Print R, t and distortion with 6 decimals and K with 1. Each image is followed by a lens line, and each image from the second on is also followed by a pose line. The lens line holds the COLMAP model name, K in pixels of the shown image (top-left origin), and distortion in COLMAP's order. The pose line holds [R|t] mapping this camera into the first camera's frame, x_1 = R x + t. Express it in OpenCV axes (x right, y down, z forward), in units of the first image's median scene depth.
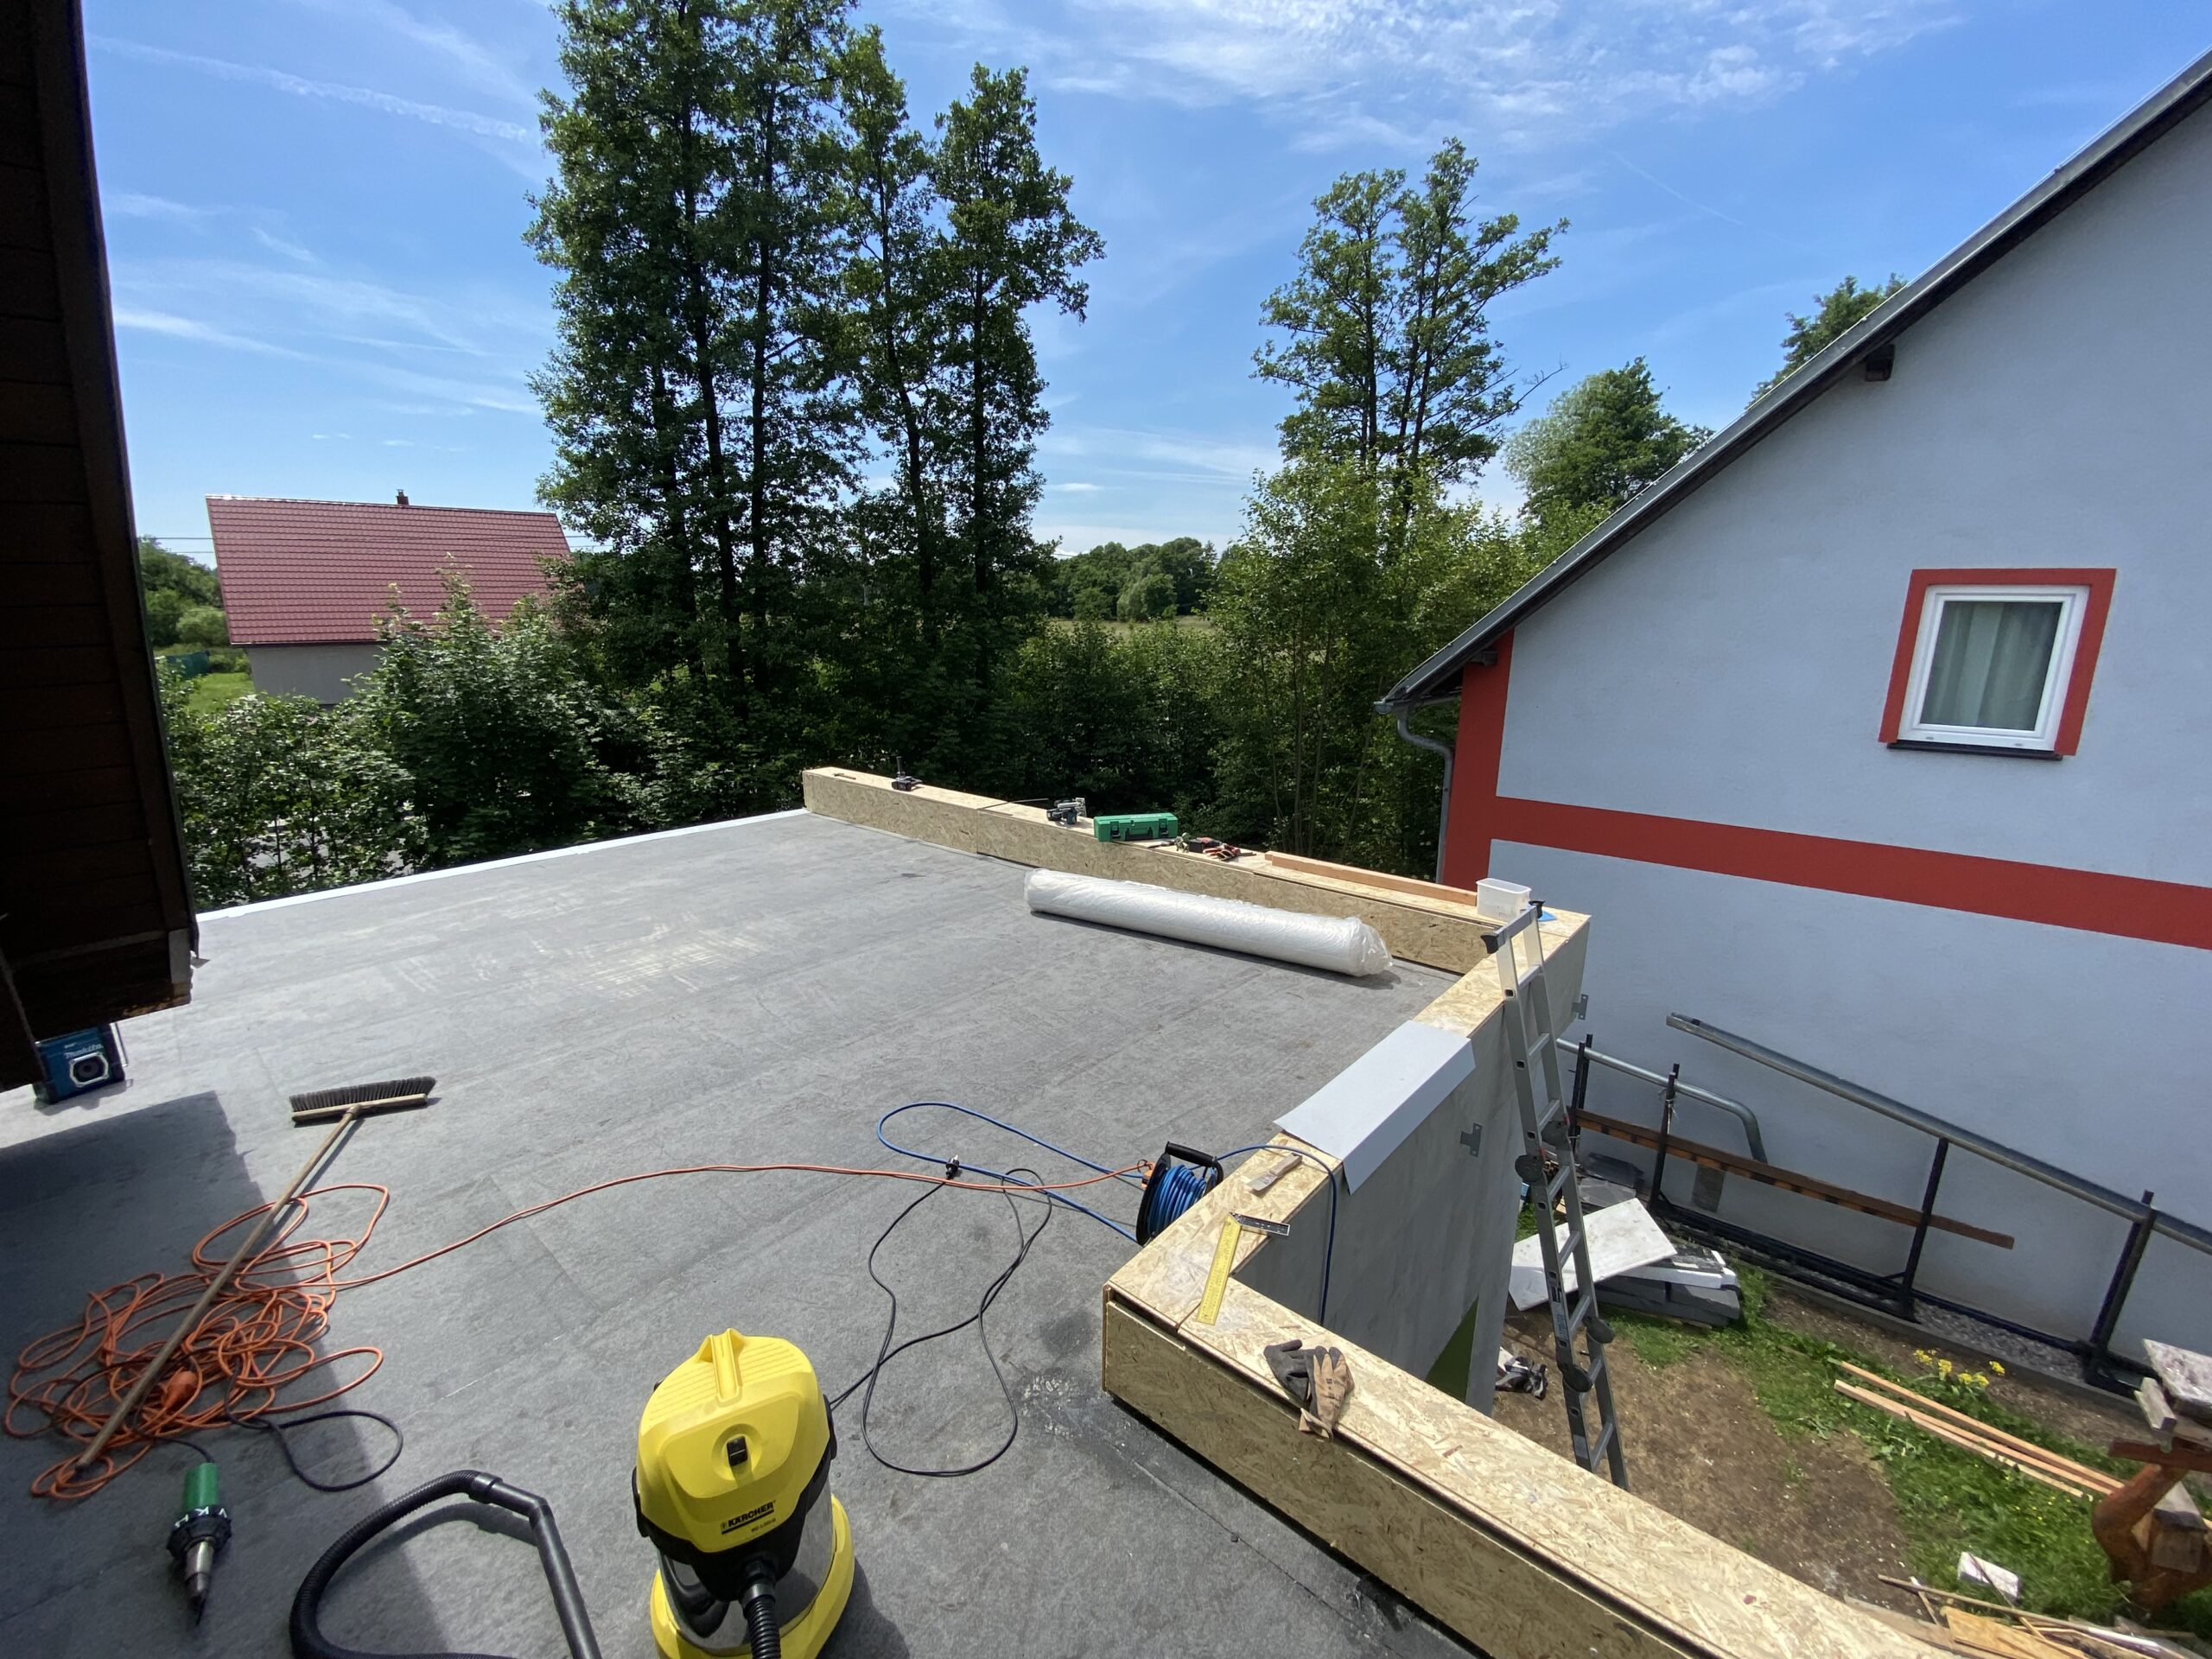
lens RADIAL K [[893.1, 0, 1111.2], [0, 893.1, 835.8], [0, 0, 1]] dist [0.000252, -0.020873]
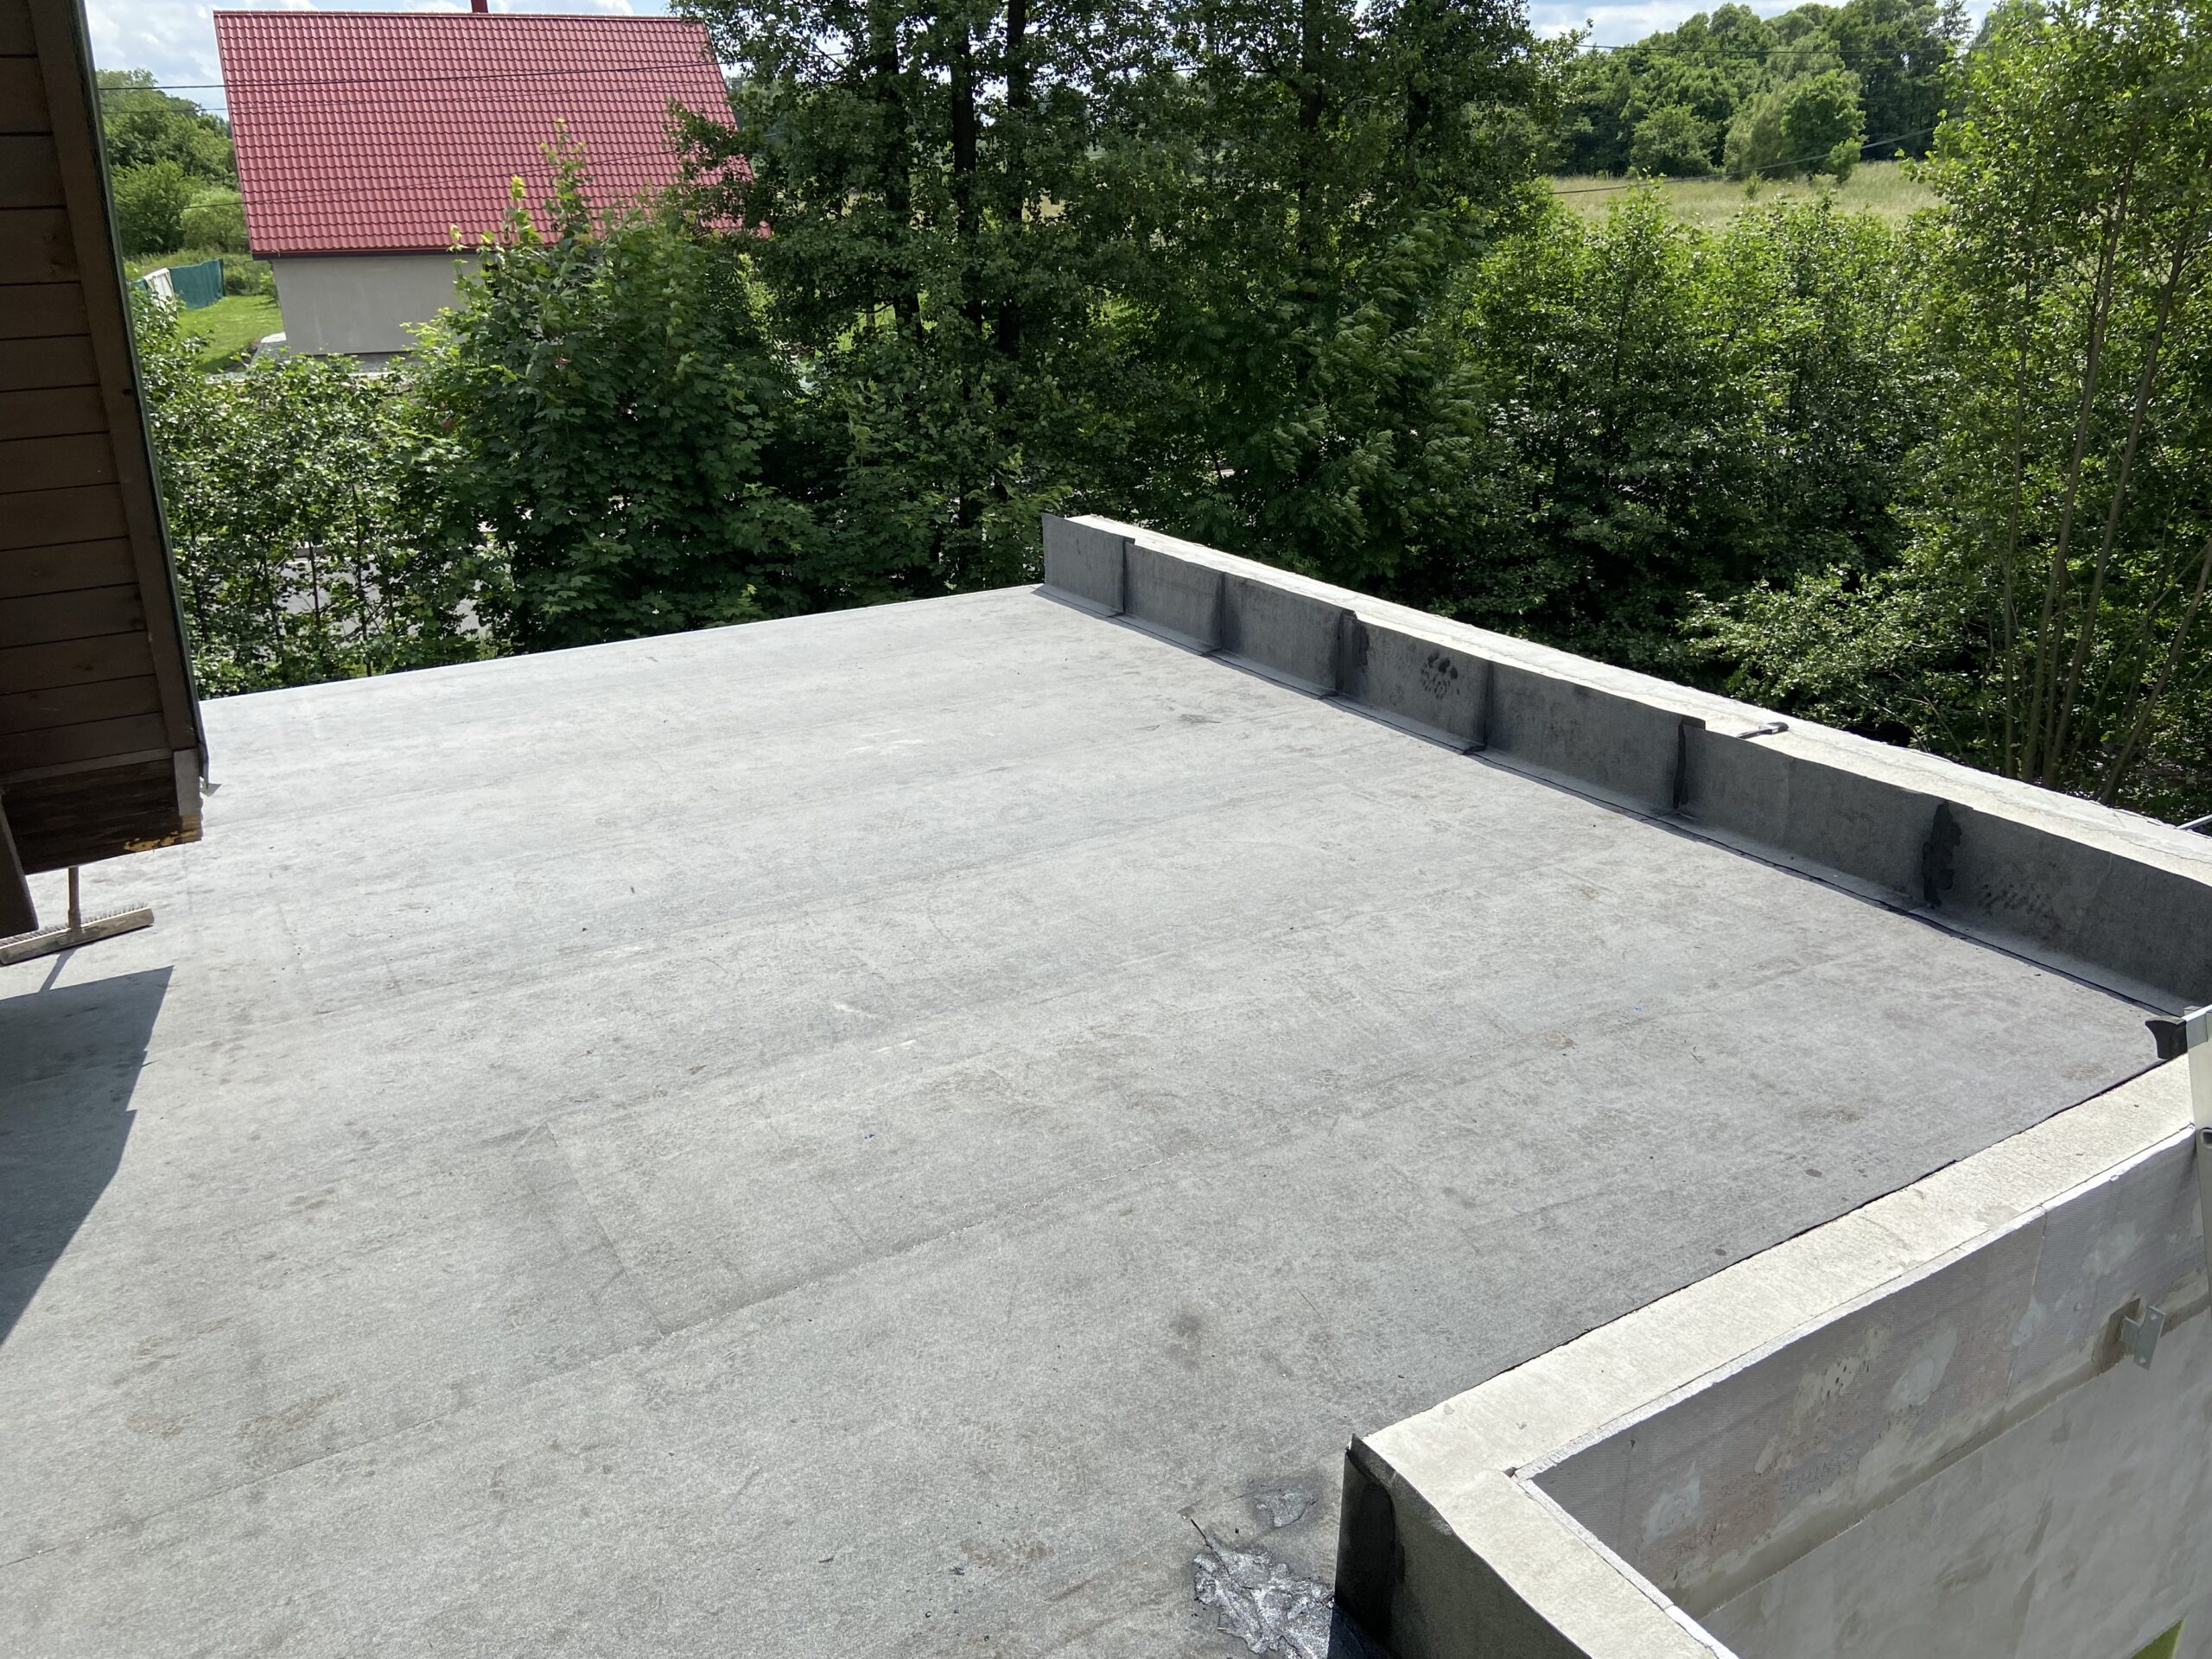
lens RADIAL K [[1631.8, 0, 1076.3], [0, 1631.8, 833.3], [0, 0, 1]] dist [0.106523, -0.155277]
pose [[0.942113, 0.104837, -0.318485, 0.019381], [-0.060048, 0.987260, 0.147349, -0.013007], [0.329875, -0.119695, 0.936406, -0.016647]]
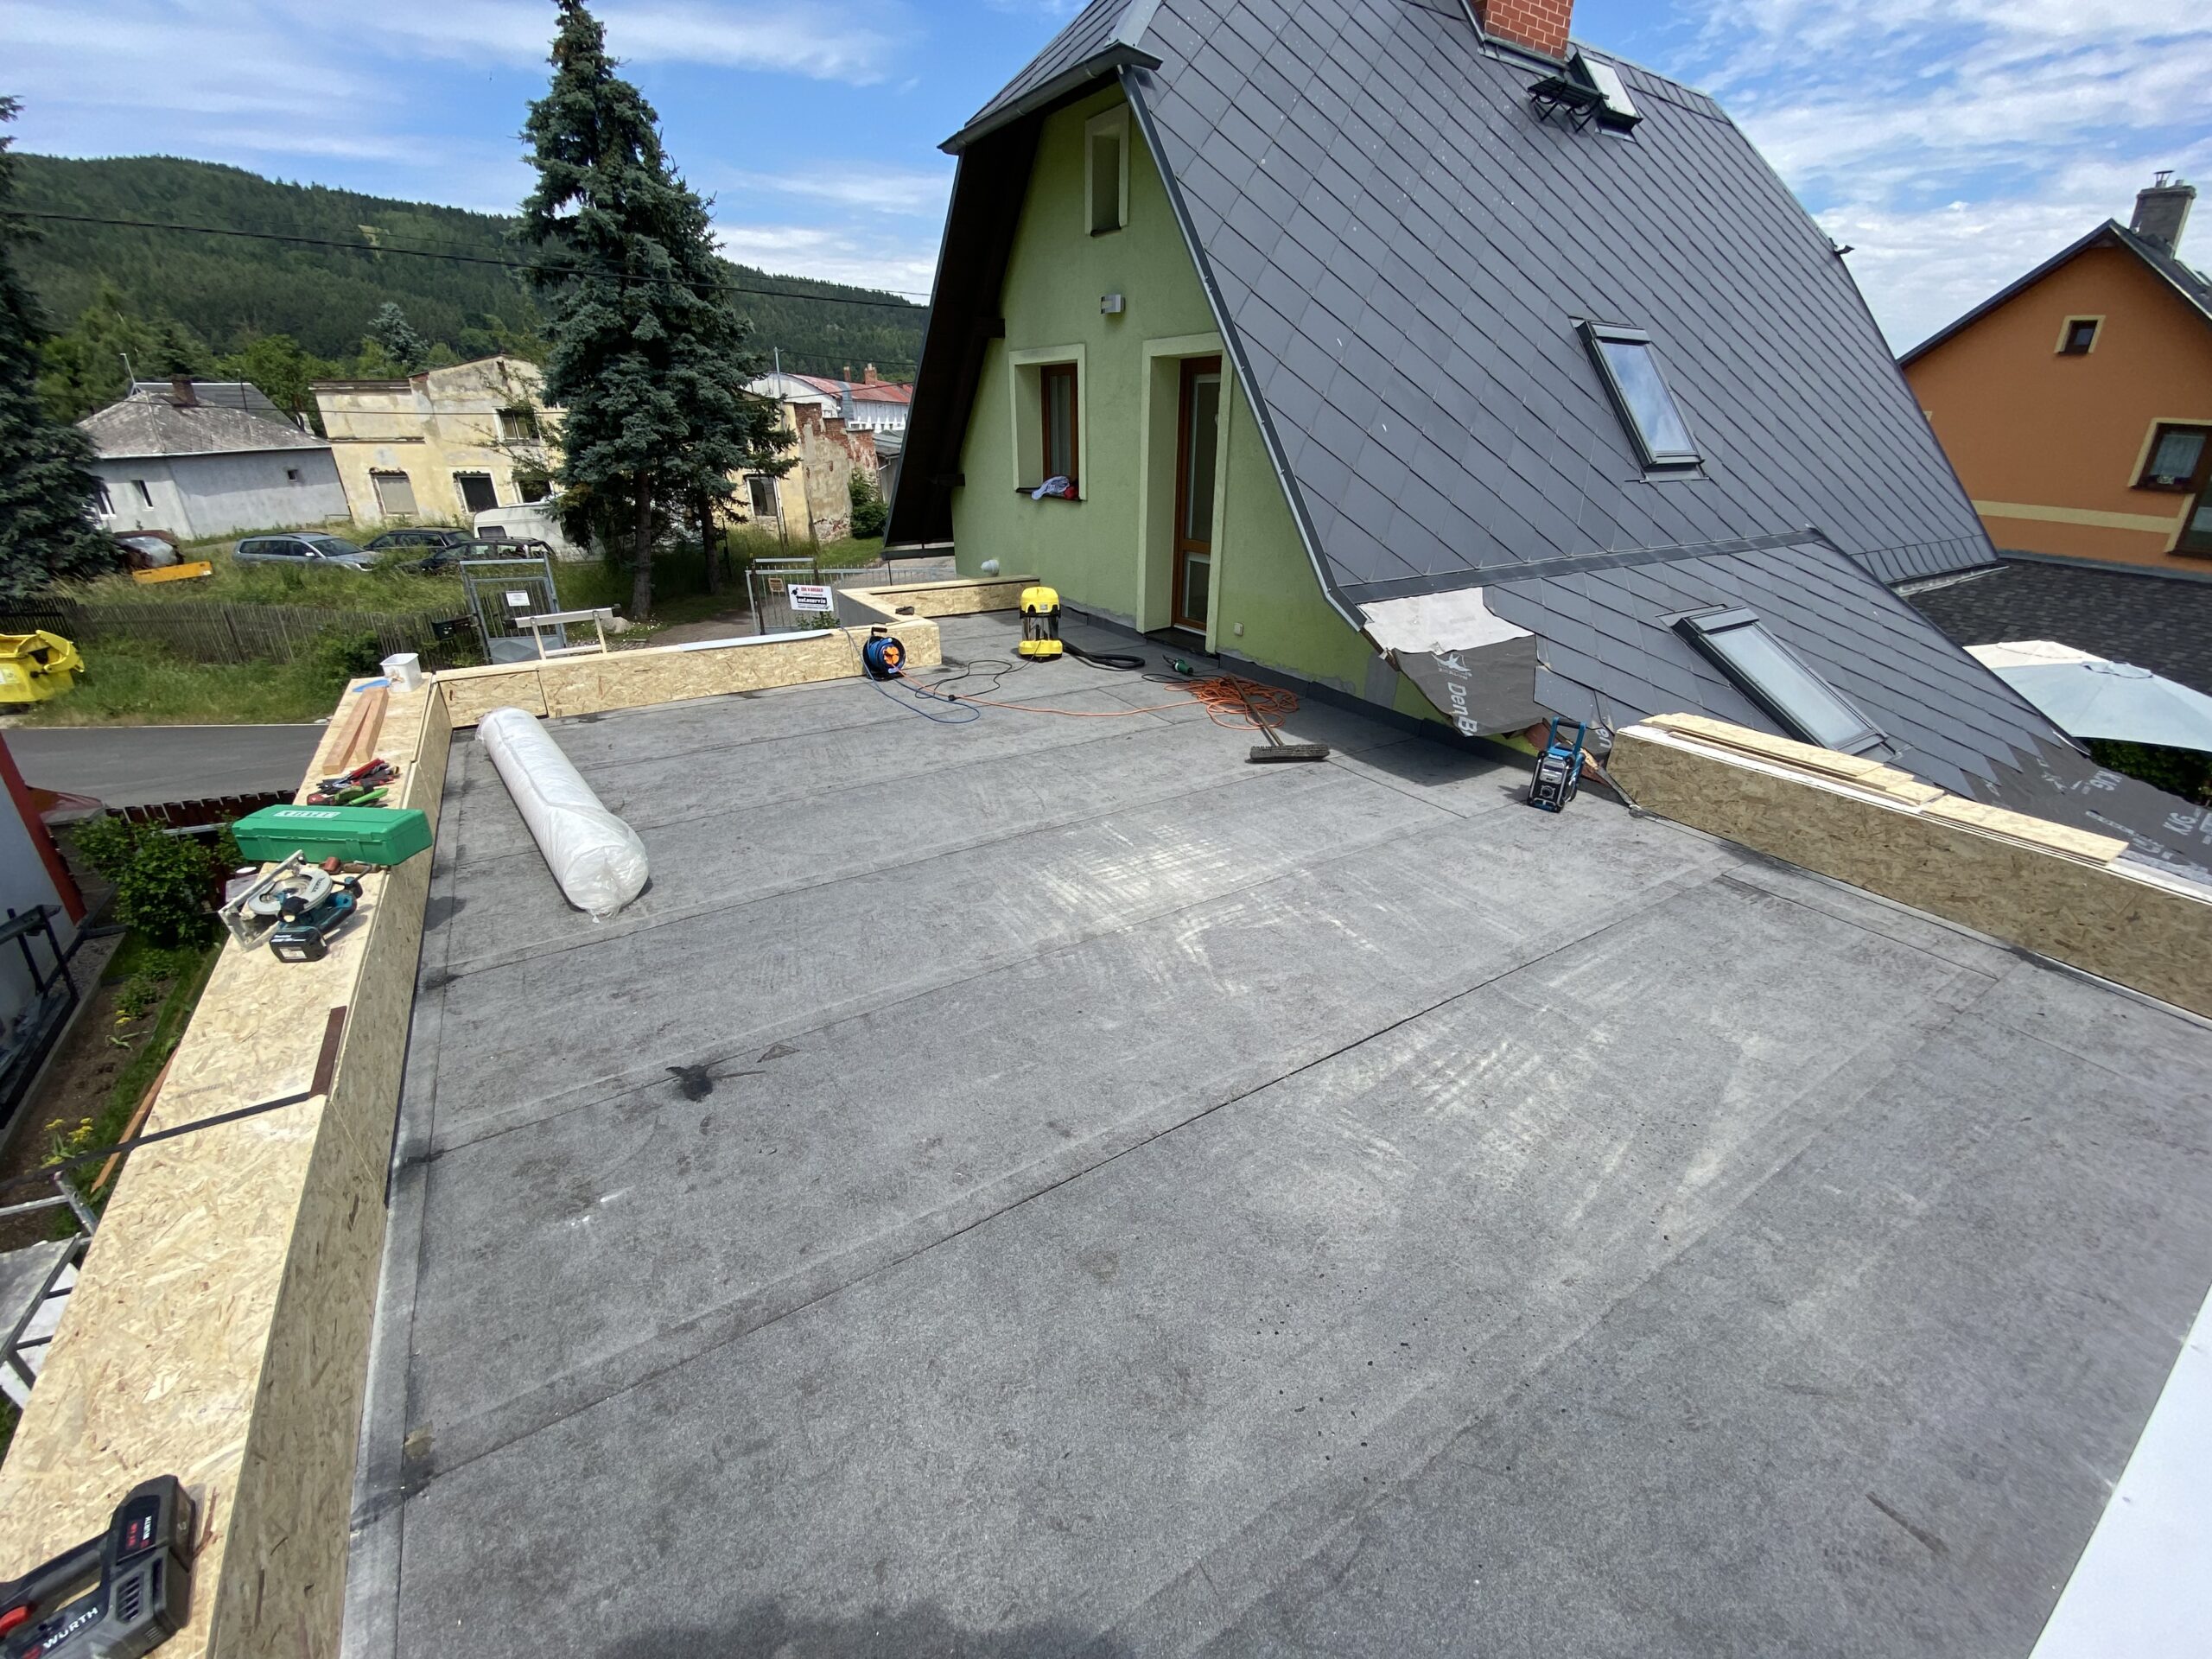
lens RADIAL K [[886.9, 0, 1106.0], [0, 886.9, 829.5], [0, 0, 1]] dist [0.002233, -0.014017]
pose [[-0.955454, -0.134407, 0.262759, -0.181545], [0.058102, 0.787207, 0.613945, -0.103597], [-0.289364, 0.601863, -0.744331, 0.433167]]
